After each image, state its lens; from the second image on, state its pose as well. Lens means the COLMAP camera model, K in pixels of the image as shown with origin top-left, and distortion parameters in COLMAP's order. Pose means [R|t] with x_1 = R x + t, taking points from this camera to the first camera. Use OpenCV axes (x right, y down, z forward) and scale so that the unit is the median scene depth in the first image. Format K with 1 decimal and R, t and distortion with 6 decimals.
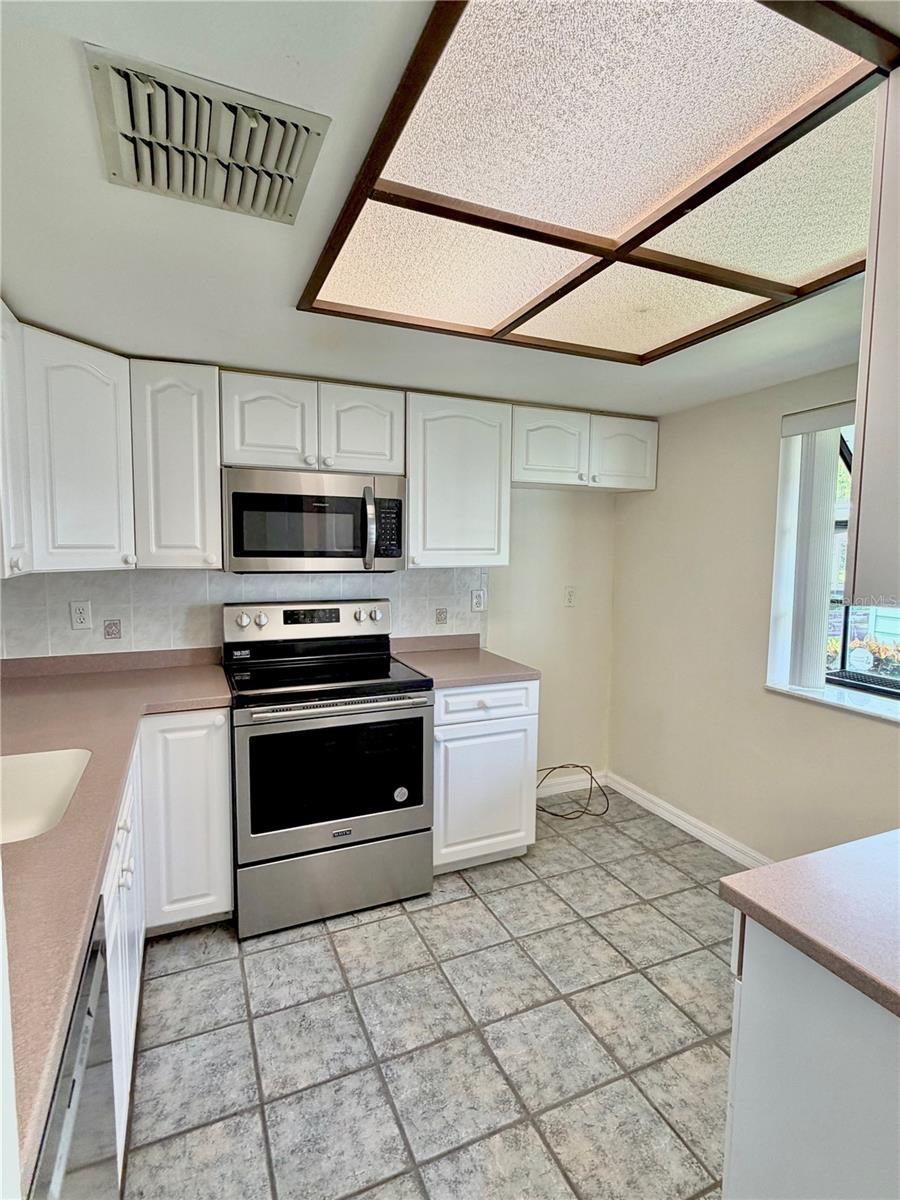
lens RADIAL K [[601.6, 0, 452.3], [0, 601.6, 598.3], [0, 0, 1]] dist [0.001490, -0.000740]
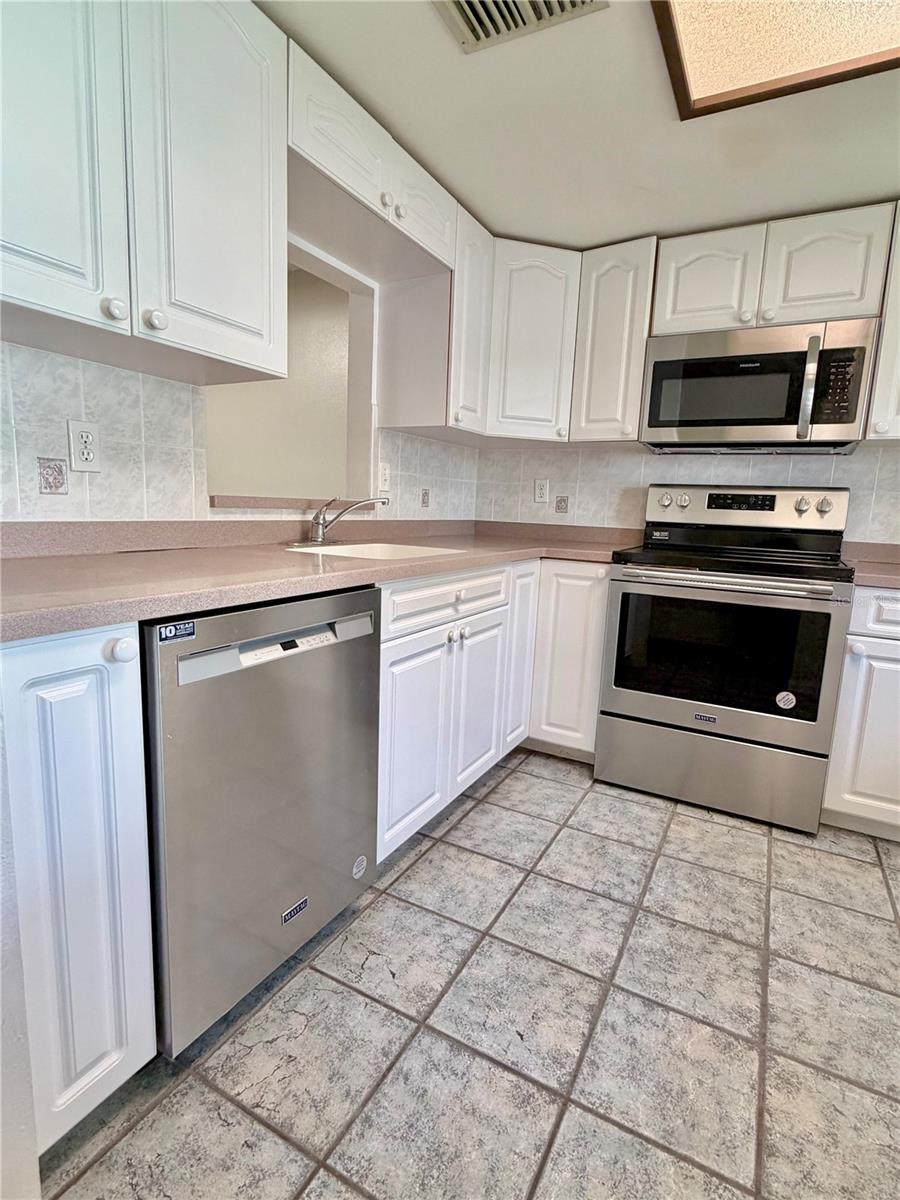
lens RADIAL K [[601.6, 0, 448.2], [0, 601.6, 599.0], [0, 0, 1]] dist [0.001490, -0.000740]
pose [[0.605599, 0.138822, -0.783568, 0.293728], [-0.105717, 0.989973, 0.093684, 0.172164], [0.788717, 0.026101, 0.614202, 0.117709]]
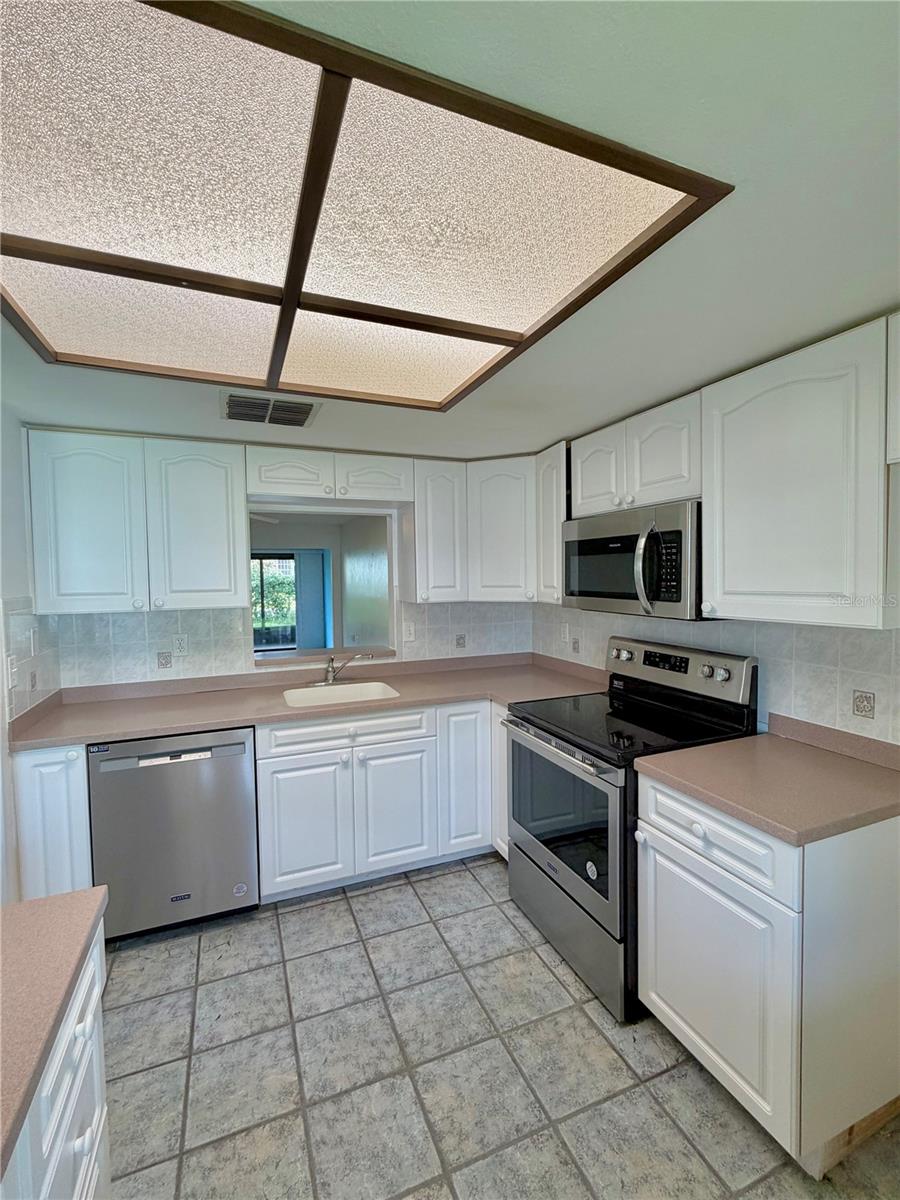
lens RADIAL K [[530.5, 0, 448.3], [0, 530.5, 599.8], [0, 0, 1]] dist [0.001229, -0.000615]
pose [[-0.030645, 0.038627, -0.998784, 0.744965], [-0.075118, 0.996338, 0.040837, -0.092221], [0.996704, 0.076278, -0.027631, 0.856490]]
